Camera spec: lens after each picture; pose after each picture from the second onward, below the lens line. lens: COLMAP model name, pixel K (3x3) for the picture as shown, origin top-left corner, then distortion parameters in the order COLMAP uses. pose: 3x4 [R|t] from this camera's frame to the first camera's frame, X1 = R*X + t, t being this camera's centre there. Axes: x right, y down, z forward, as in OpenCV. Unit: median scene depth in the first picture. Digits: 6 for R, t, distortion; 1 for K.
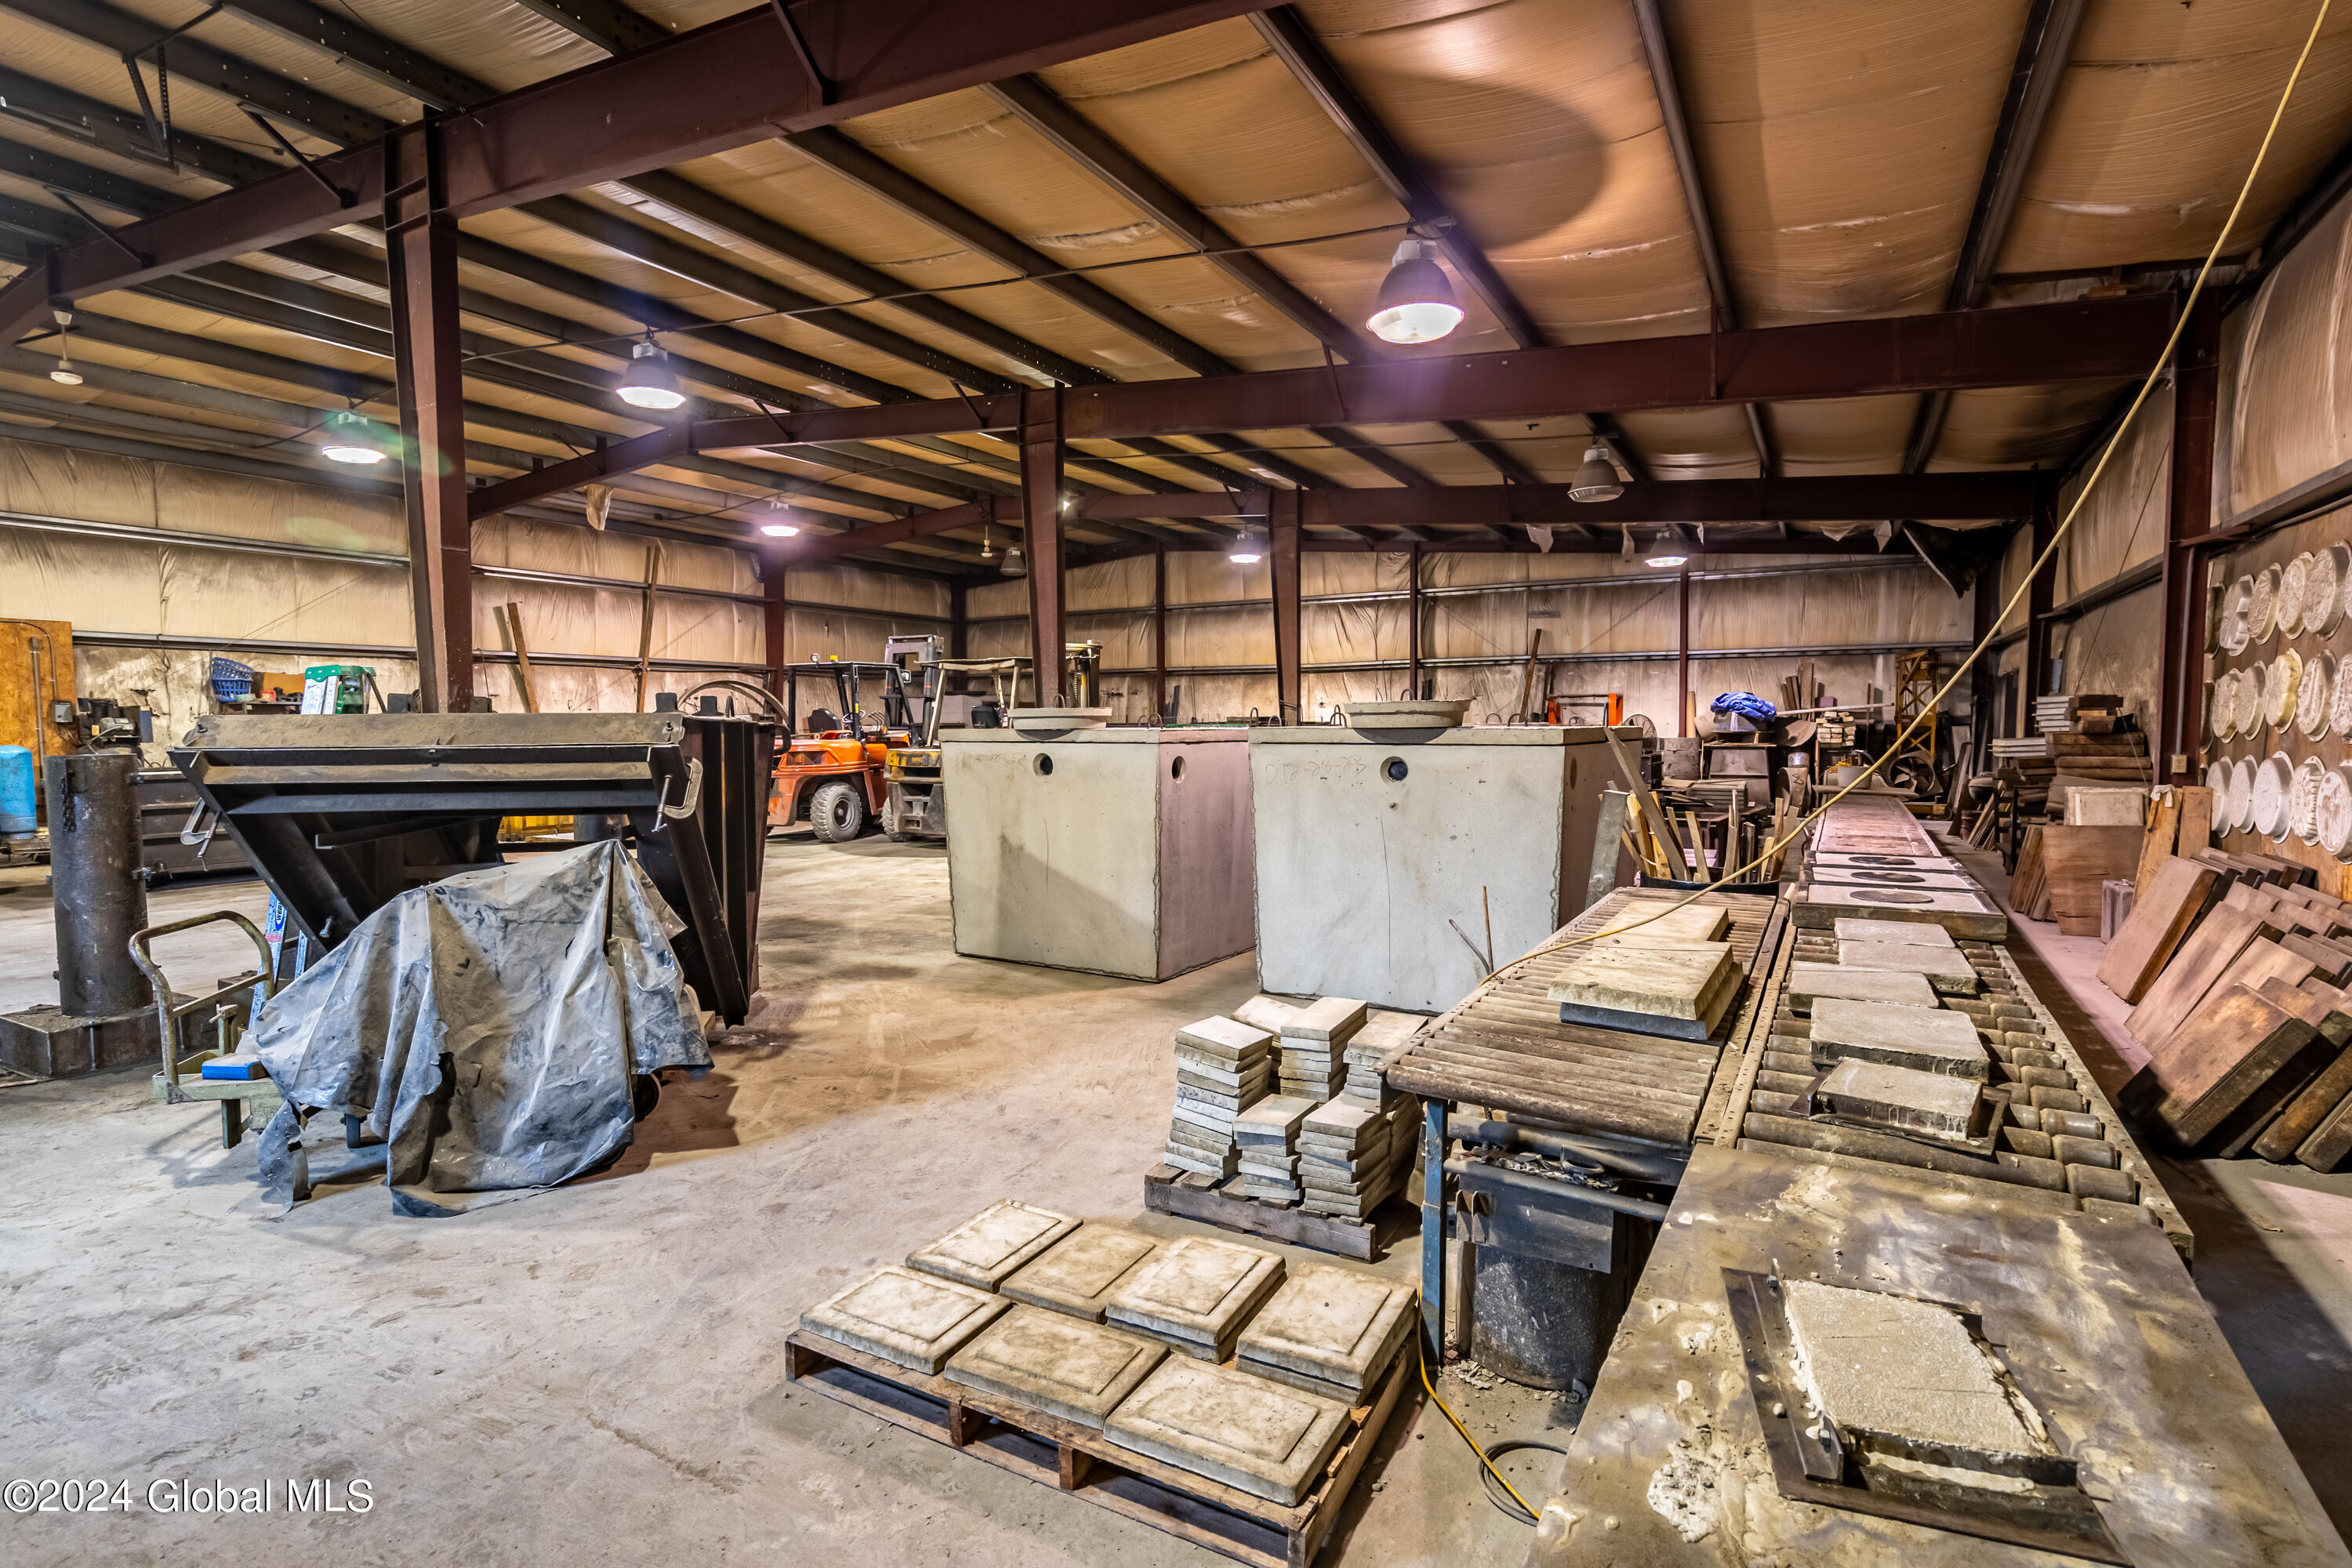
lens RADIAL K [[1130.0, 0, 1157.8], [0, 1130.0, 774.4], [0, 0, 1]] dist [0.002036, 0.001257]
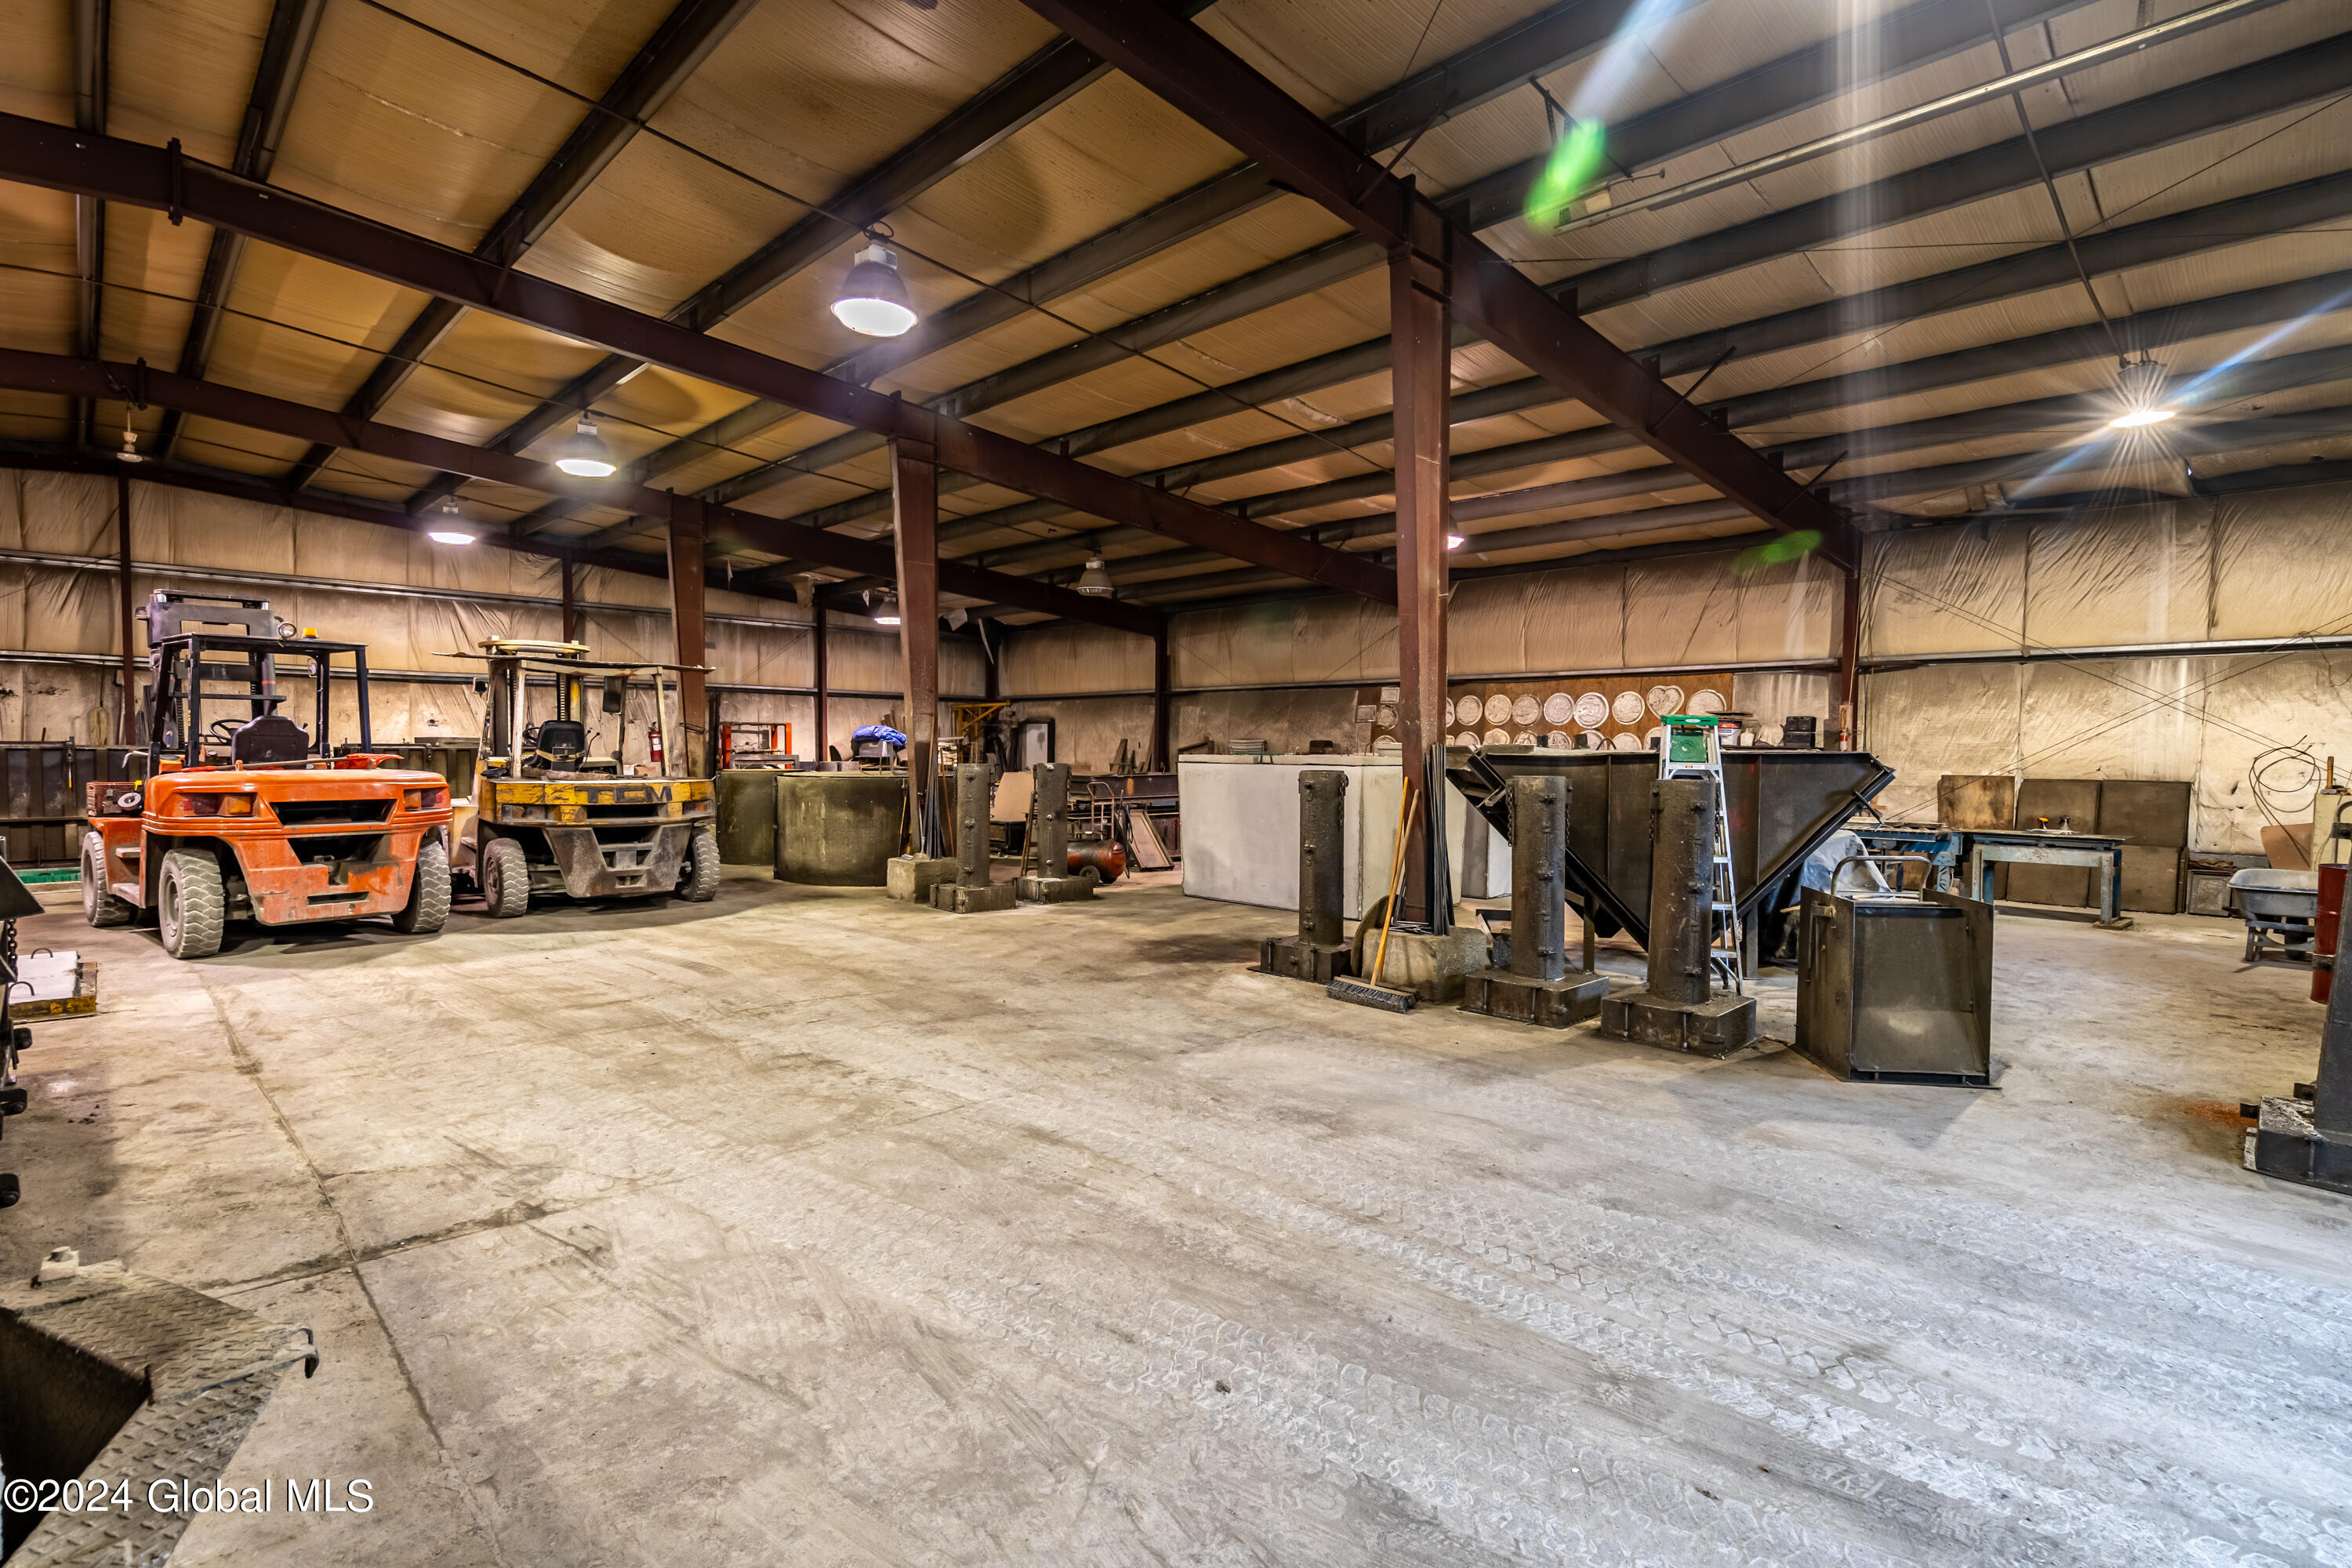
lens RADIAL K [[1130.0, 0, 1162.8], [0, 1130.0, 786.1], [0, 0, 1]] dist [0.002036, 0.001257]
pose [[0.261603, -0.025009, 0.964851, -0.570403], [0.035140, 0.999248, 0.016373, -0.012300], [-0.964536, 0.029622, 0.262285, 0.321855]]
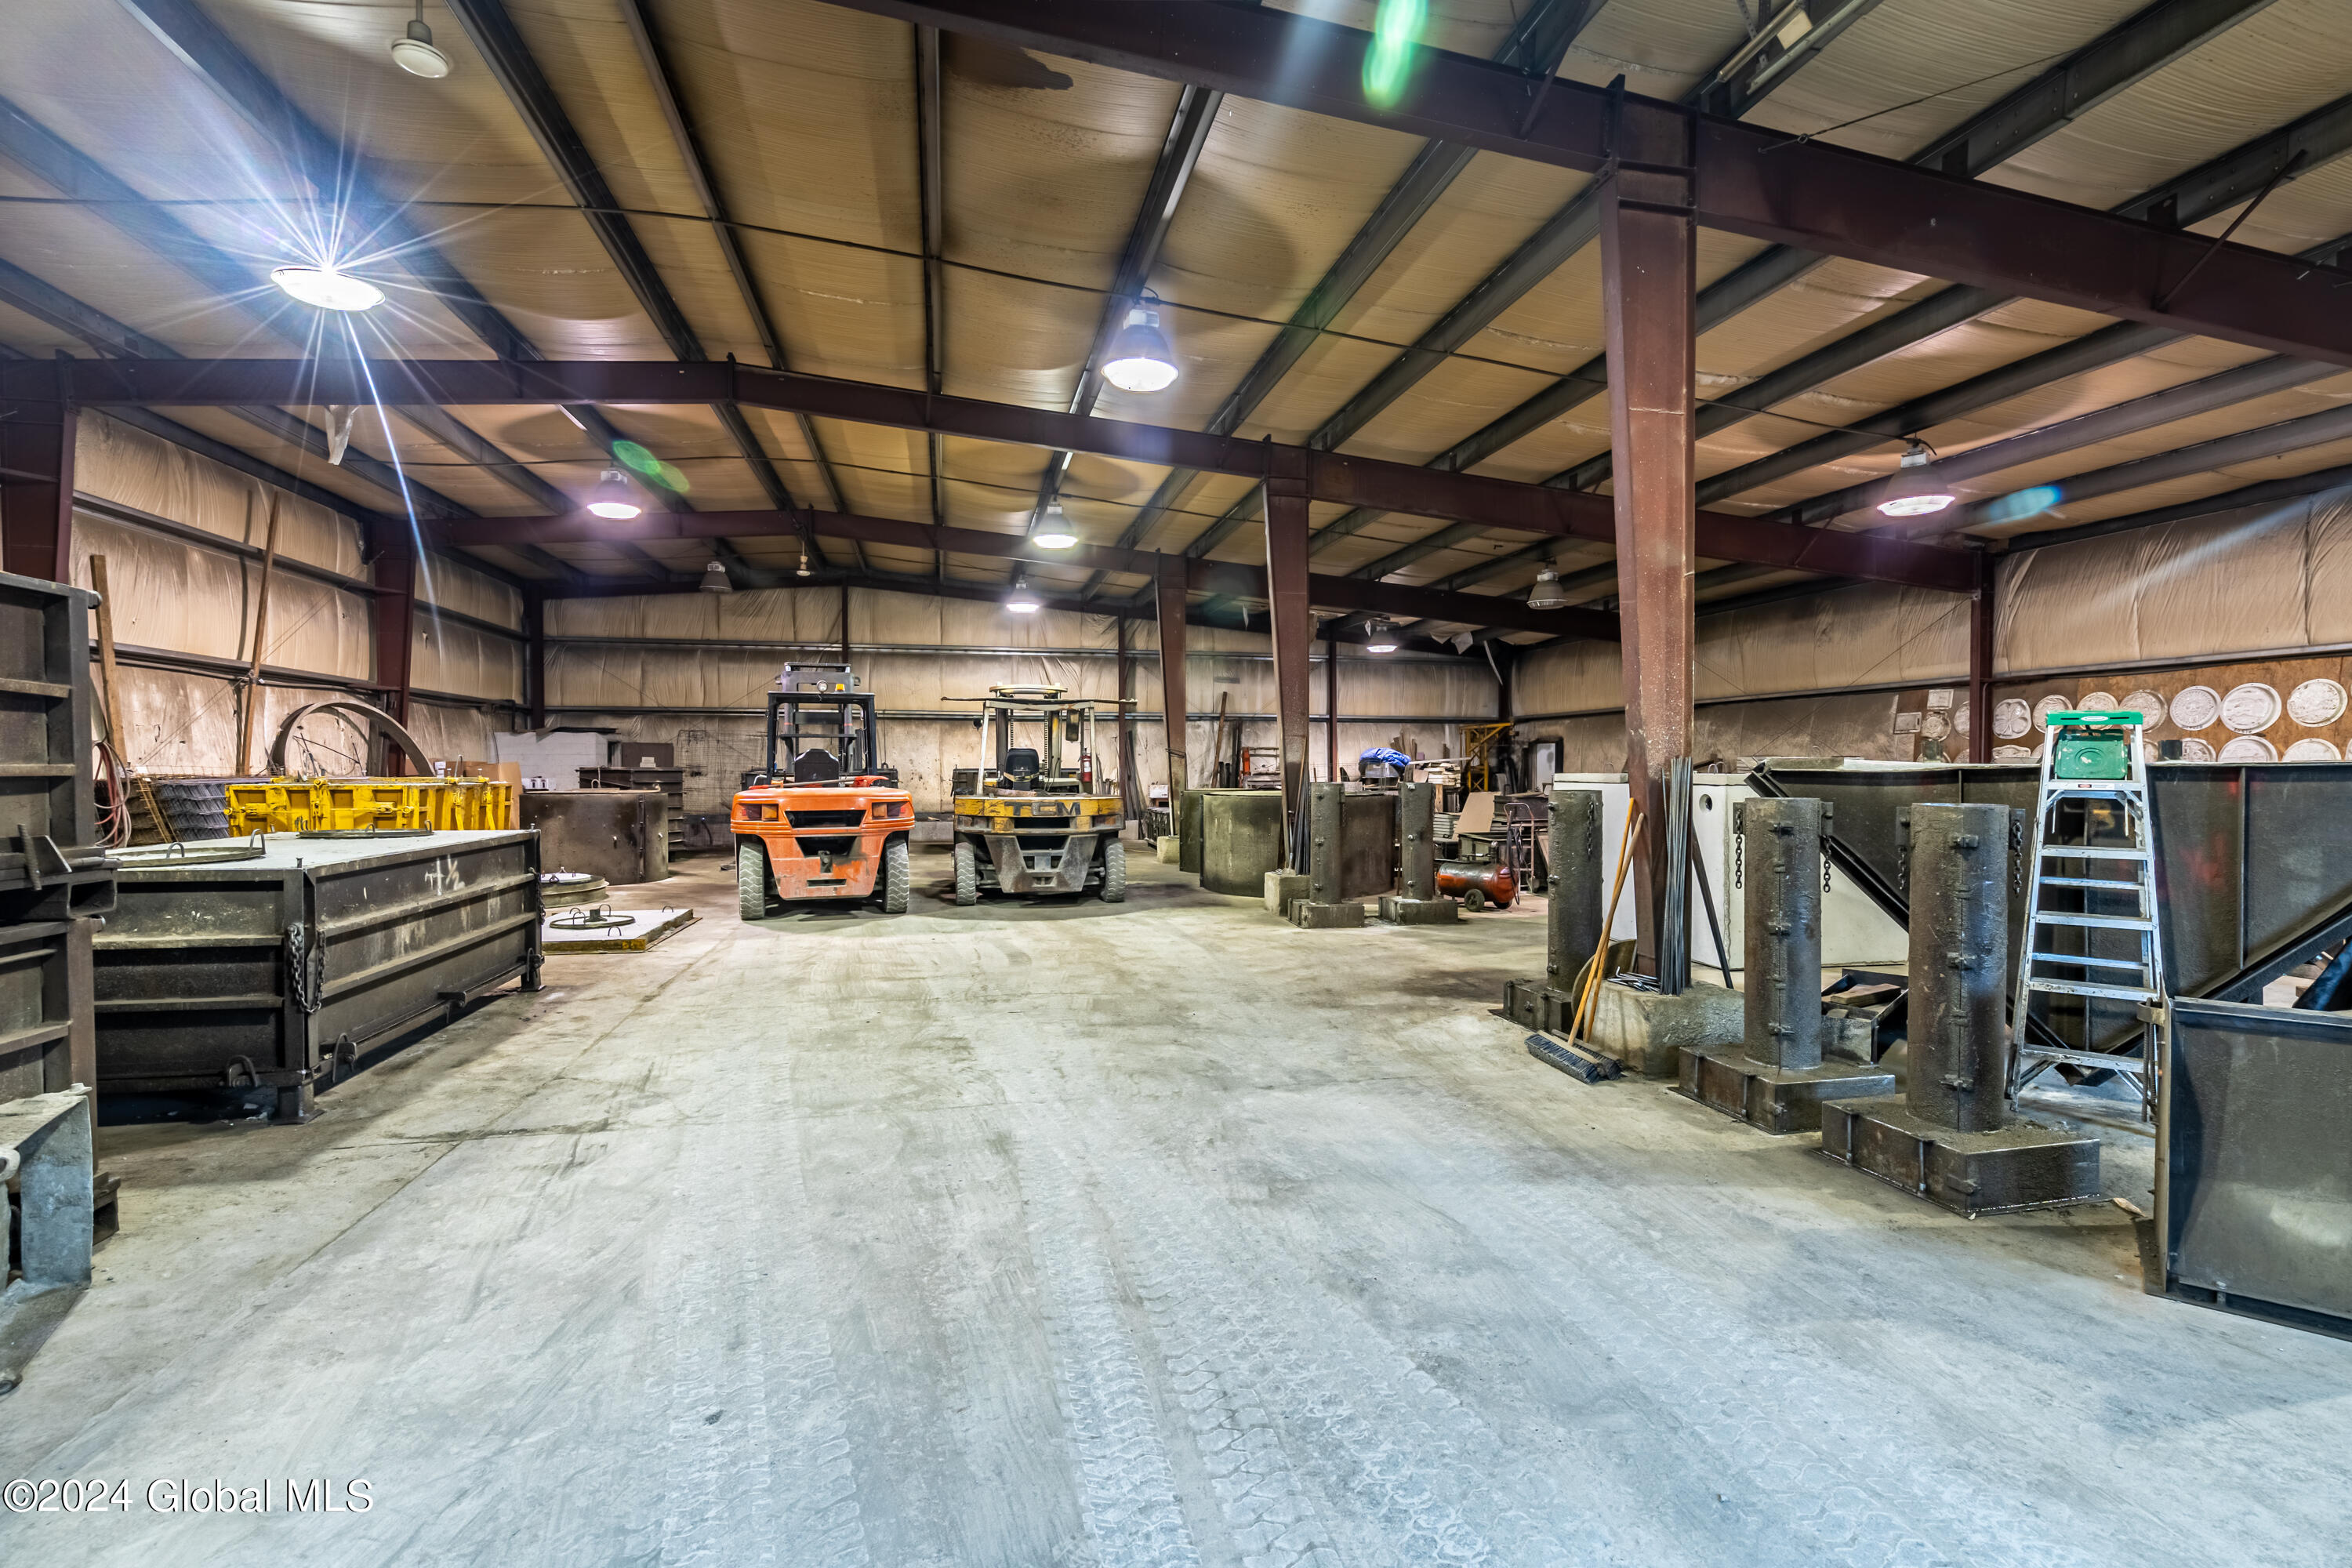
lens RADIAL K [[1059.0, 0, 1164.8], [0, 1059.0, 784.2], [0, 0, 1]] dist [-0.000414, 0.000010]
pose [[0.733858, -0.005525, 0.679281, -0.484413], [0.027926, 0.999367, -0.022042, -0.007662], [-0.678729, 0.035145, 0.733548, 0.223213]]
